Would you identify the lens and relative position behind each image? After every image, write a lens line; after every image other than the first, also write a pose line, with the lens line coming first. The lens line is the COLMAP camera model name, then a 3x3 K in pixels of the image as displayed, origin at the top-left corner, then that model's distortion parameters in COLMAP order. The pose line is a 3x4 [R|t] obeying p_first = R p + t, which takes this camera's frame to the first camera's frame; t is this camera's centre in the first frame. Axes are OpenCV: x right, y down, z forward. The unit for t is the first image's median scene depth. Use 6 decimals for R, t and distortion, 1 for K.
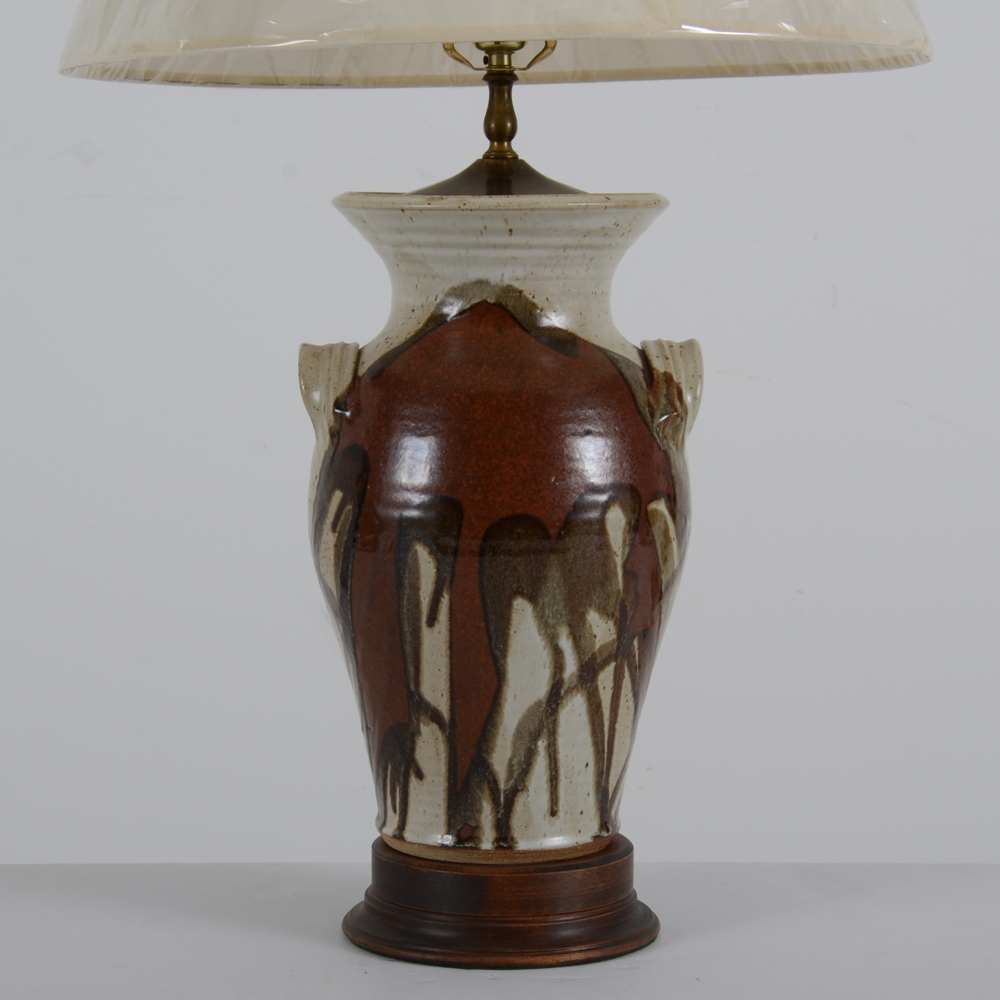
lens RADIAL K [[2961.4, 0, 506.6], [0, 2961.4, 566.2], [0, 0, 1]] dist [0.216446, 0.000000]
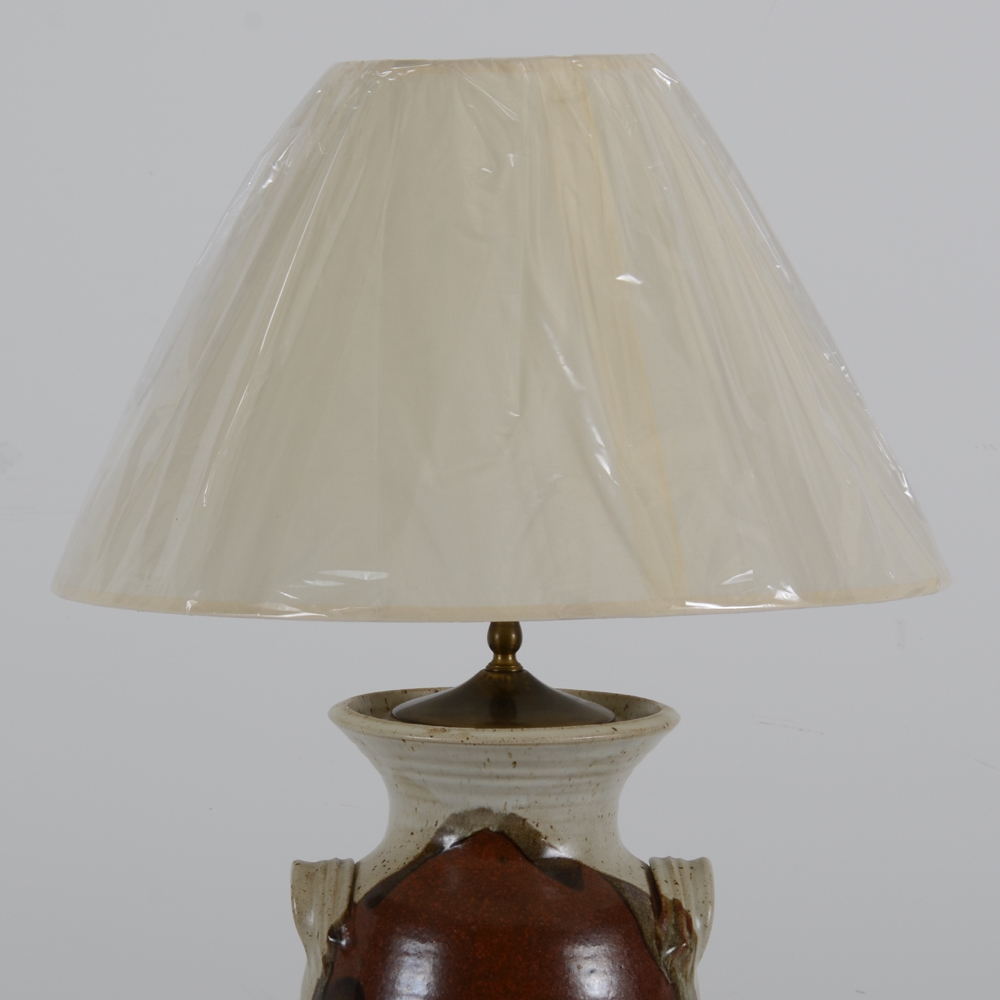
lens RADIAL K [[4435.4, 0, 503.0], [0, 4435.4, 502.6], [0, 0, 1]] dist [0.452605, 0.000000]
pose [[0.999942, 0.010692, 0.001222, -0.004909], [-0.010624, 0.998891, -0.045879, -0.127567], [-0.001711, 0.045863, 0.998946, -0.445941]]
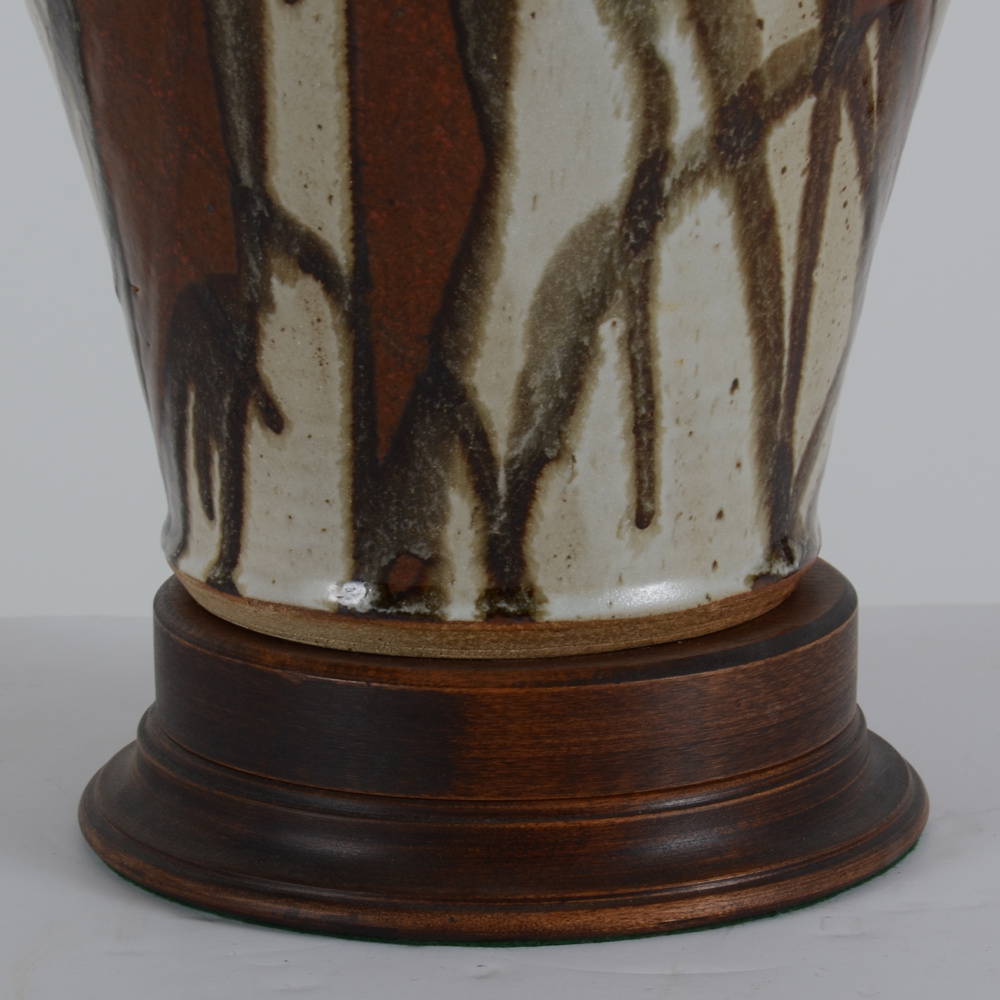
lens RADIAL K [[5342.4, 0, 499.8], [0, 5342.4, 620.9], [0, 0, 1]] dist [0.727125, 0.000000]
pose [[0.999917, -0.012664, -0.002383, -0.000422], [0.012868, 0.991128, 0.132284, 0.008618], [0.000687, -0.132304, 0.991209, 0.349579]]
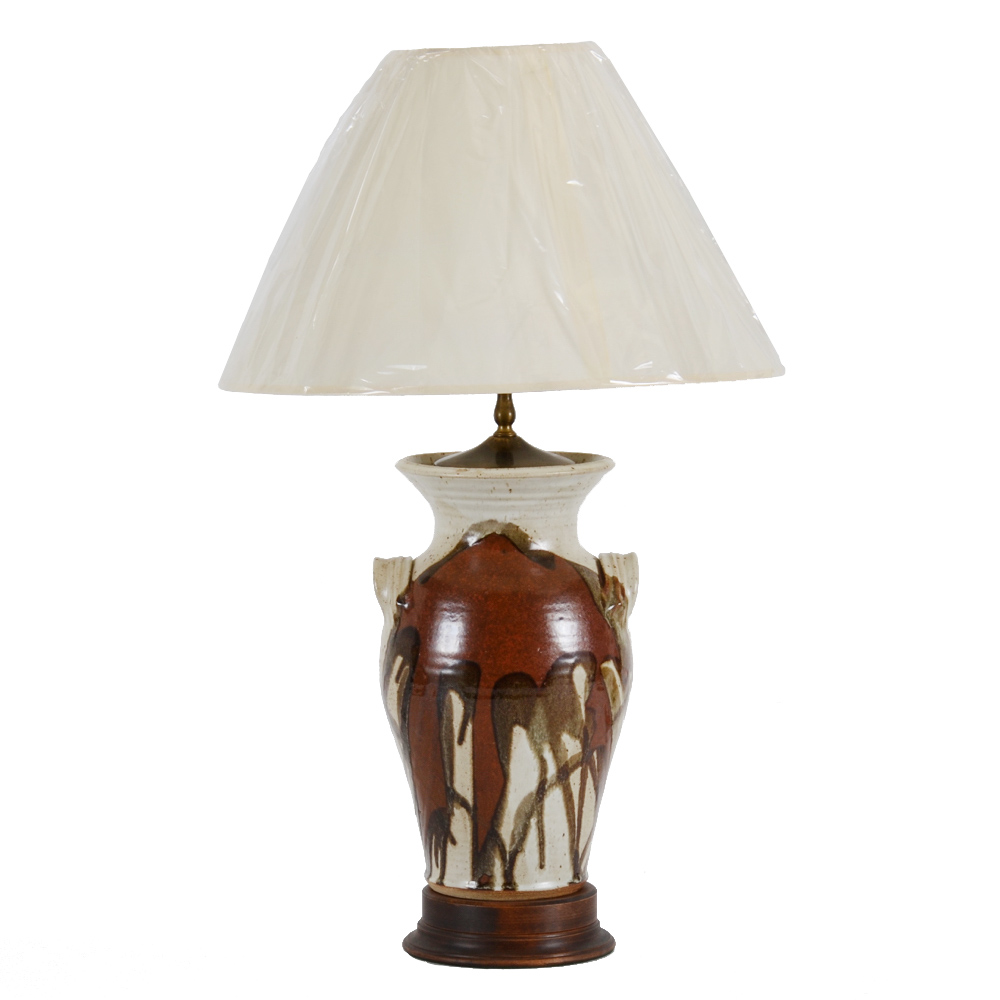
lens RADIAL K [[3921.5, 0, 503.1], [0, 3921.5, 553.9], [0, 0, 1]] dist [0.327024, 0.000000]
pose [[0.999836, -0.005903, -0.017129, 0.031648], [0.005576, 0.999802, -0.019108, -0.039025], [0.017239, 0.019009, 0.999671, -1.025193]]
